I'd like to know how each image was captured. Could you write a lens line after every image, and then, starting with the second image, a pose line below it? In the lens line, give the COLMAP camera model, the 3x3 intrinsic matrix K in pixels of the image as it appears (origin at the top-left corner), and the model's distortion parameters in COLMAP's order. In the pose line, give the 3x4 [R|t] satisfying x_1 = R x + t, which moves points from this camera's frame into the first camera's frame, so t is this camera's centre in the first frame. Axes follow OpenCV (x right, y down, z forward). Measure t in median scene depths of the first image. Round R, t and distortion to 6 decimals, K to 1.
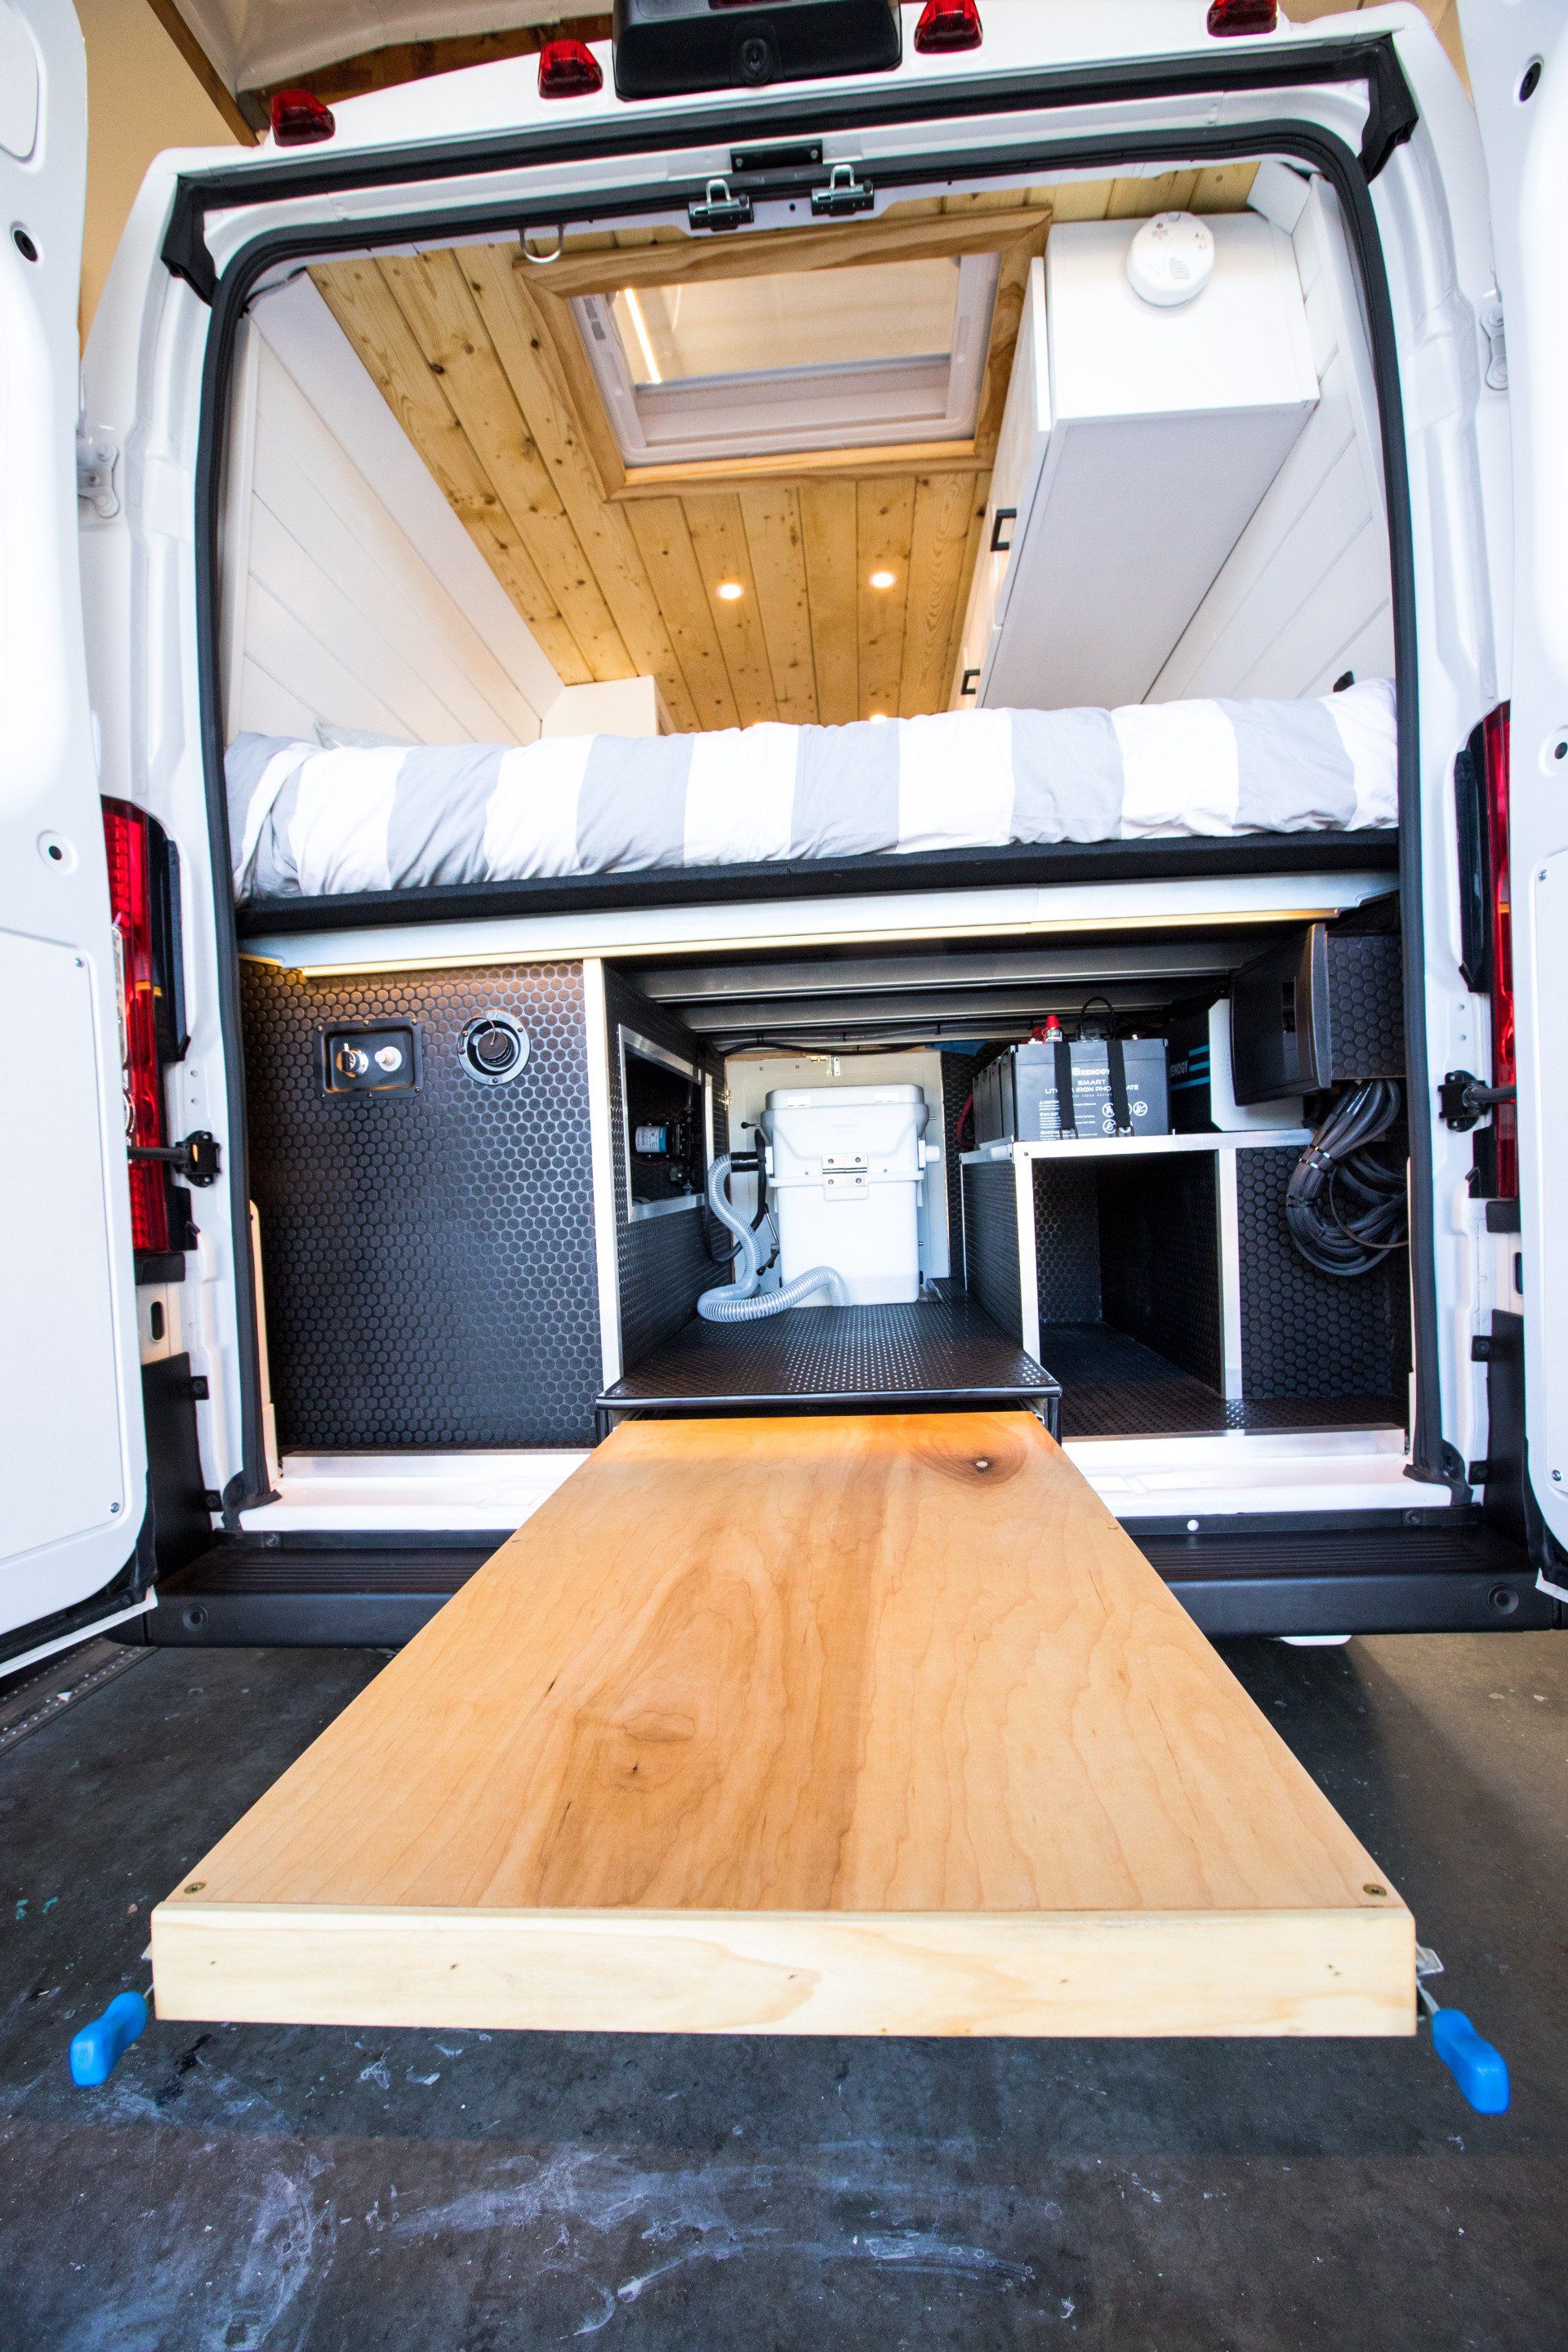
lens RADIAL K [[1058.2, 0, 787.0], [0, 1058.2, 1183.6], [0, 0, 1]] dist [-0.048530, 0.014903]
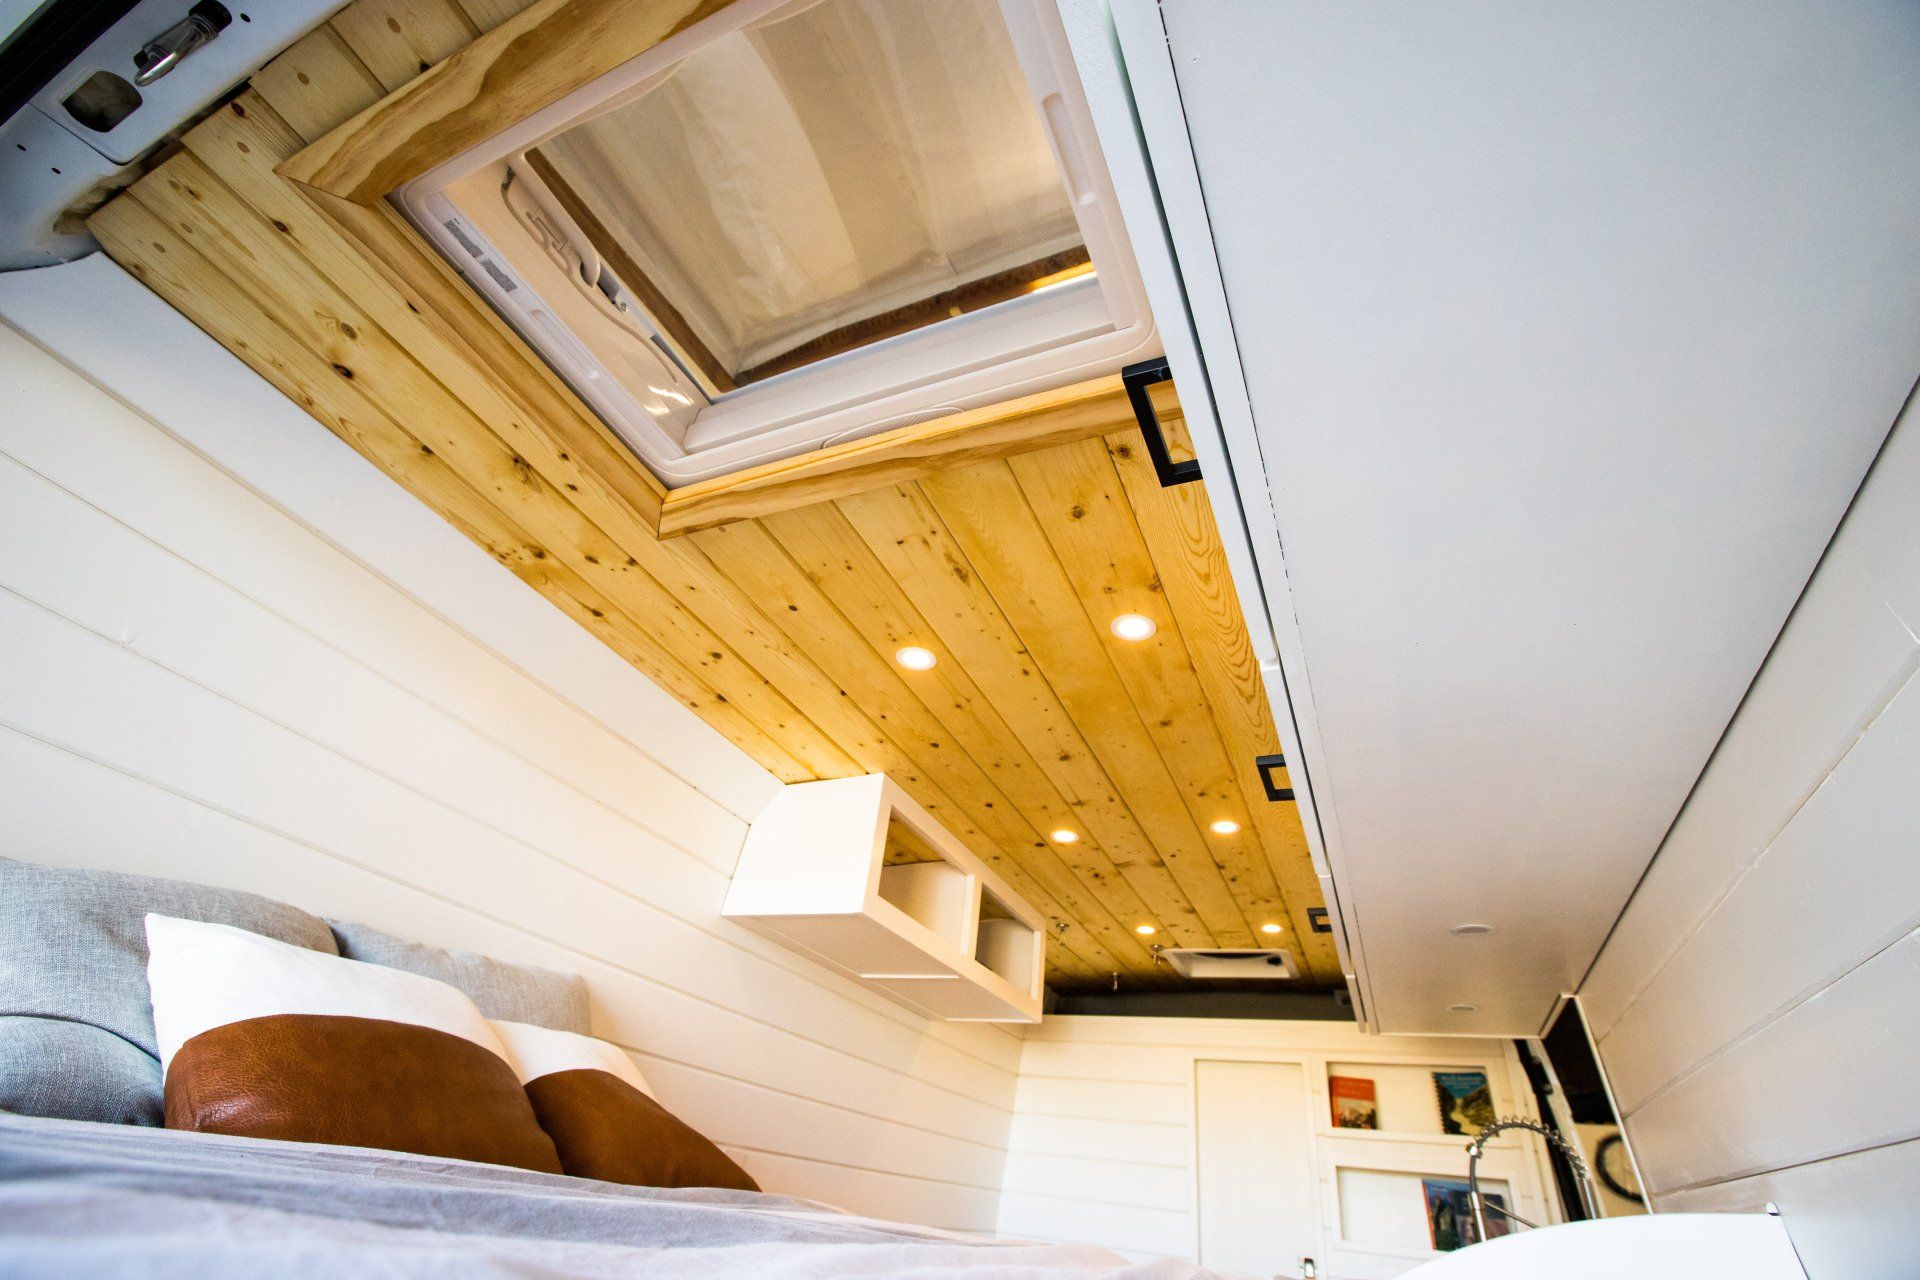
lens RADIAL K [[863.9, 0, 951.2], [0, 863.9, 641.4], [0, 0, 1]] dist [-0.048530, 0.014903]
pose [[0.922403, -0.065596, -0.380618, 0.199222], [-0.163186, 0.827000, -0.537997, -0.290383], [0.350061, 0.558362, 0.752123, 0.608136]]
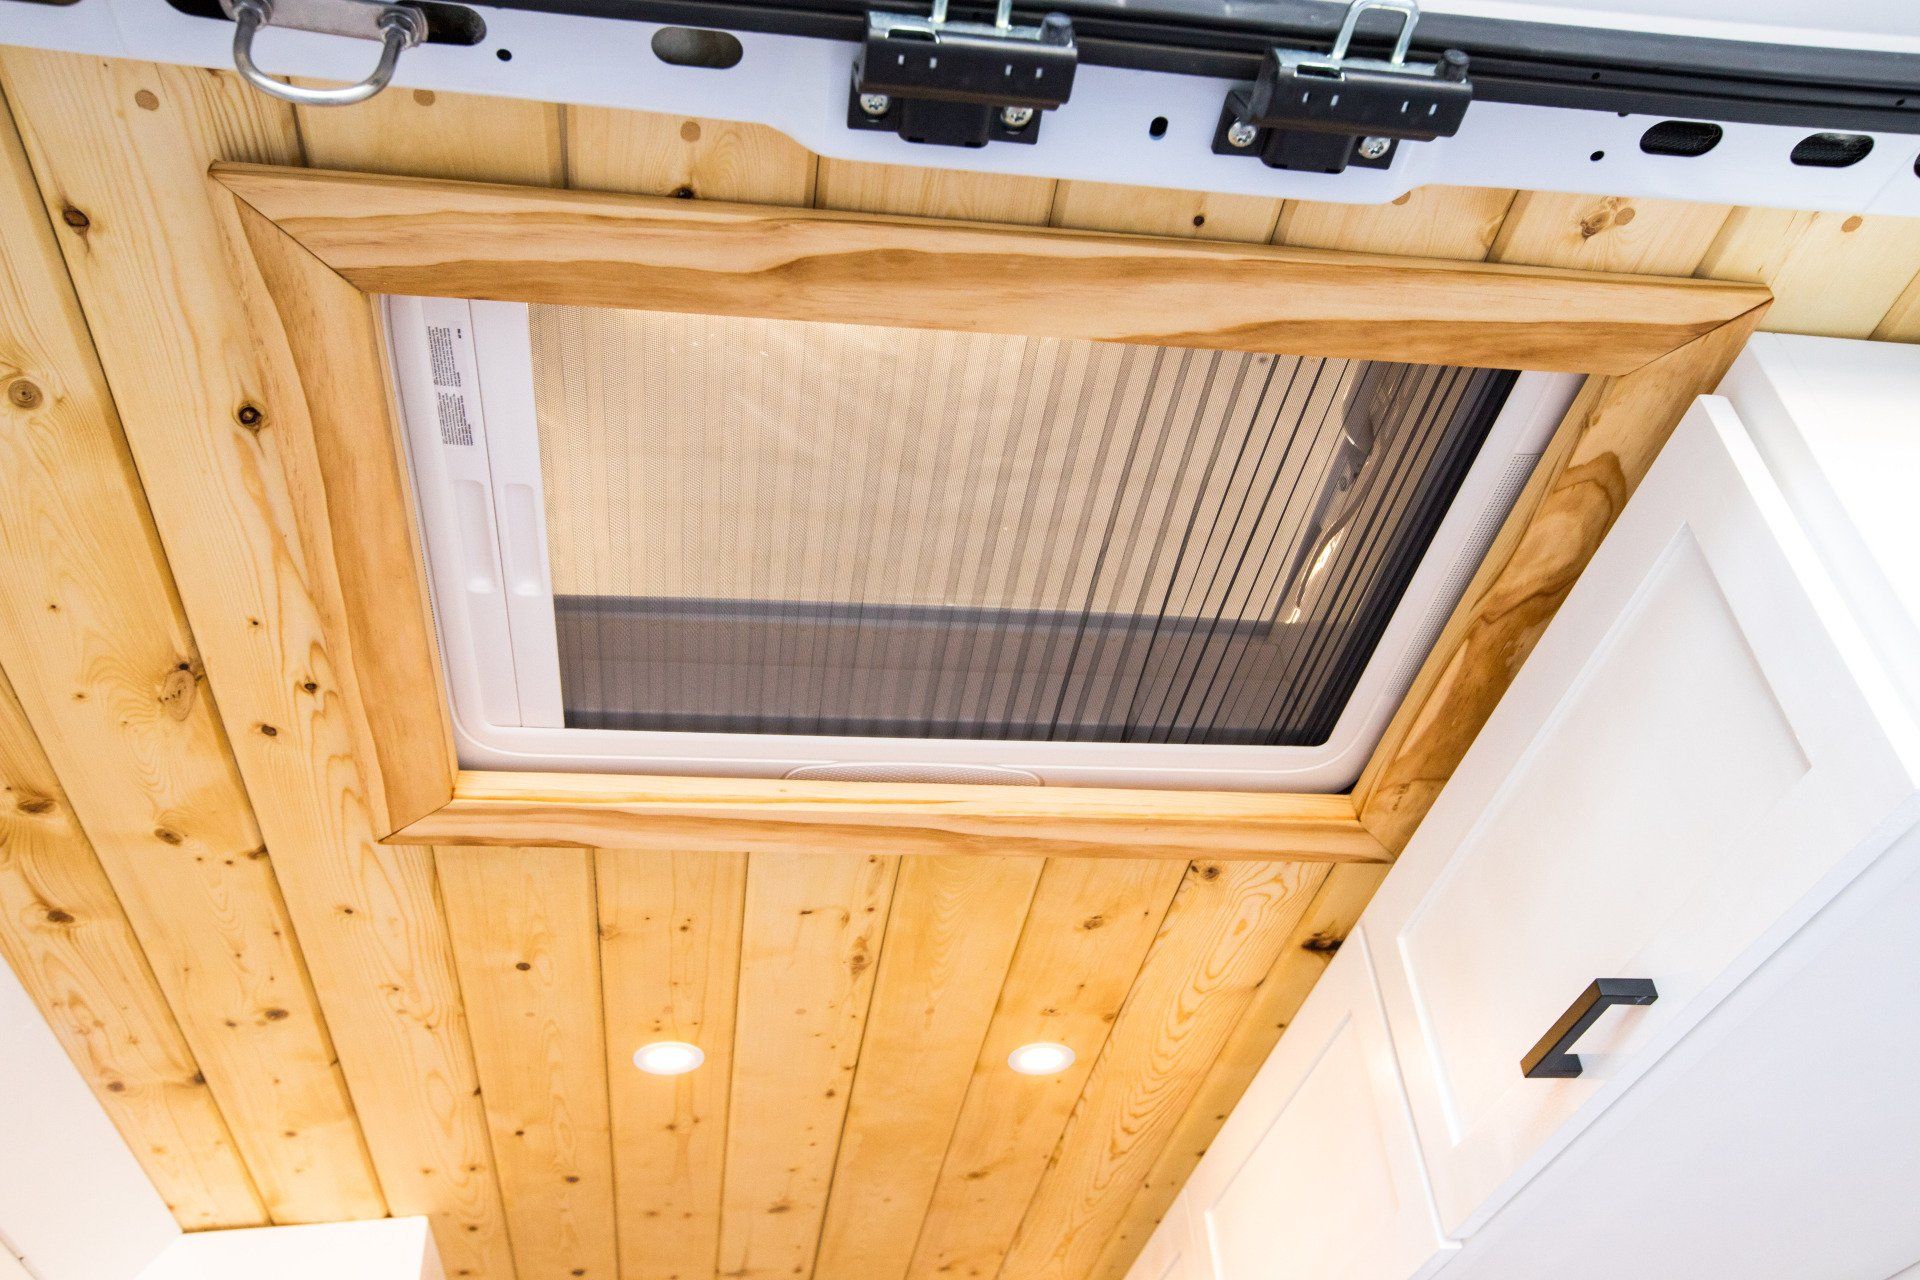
lens RADIAL K [[1587.7, 0, 960.0], [0, 1587.7, 640.0], [0, 0, 1]] dist [-0.050131, 0.159399]
pose [[0.977506, 0.115909, 0.176202, -0.075514], [0.028374, 0.755578, -0.654444, -0.308733], [-0.208990, 0.644722, 0.735293, 0.457060]]
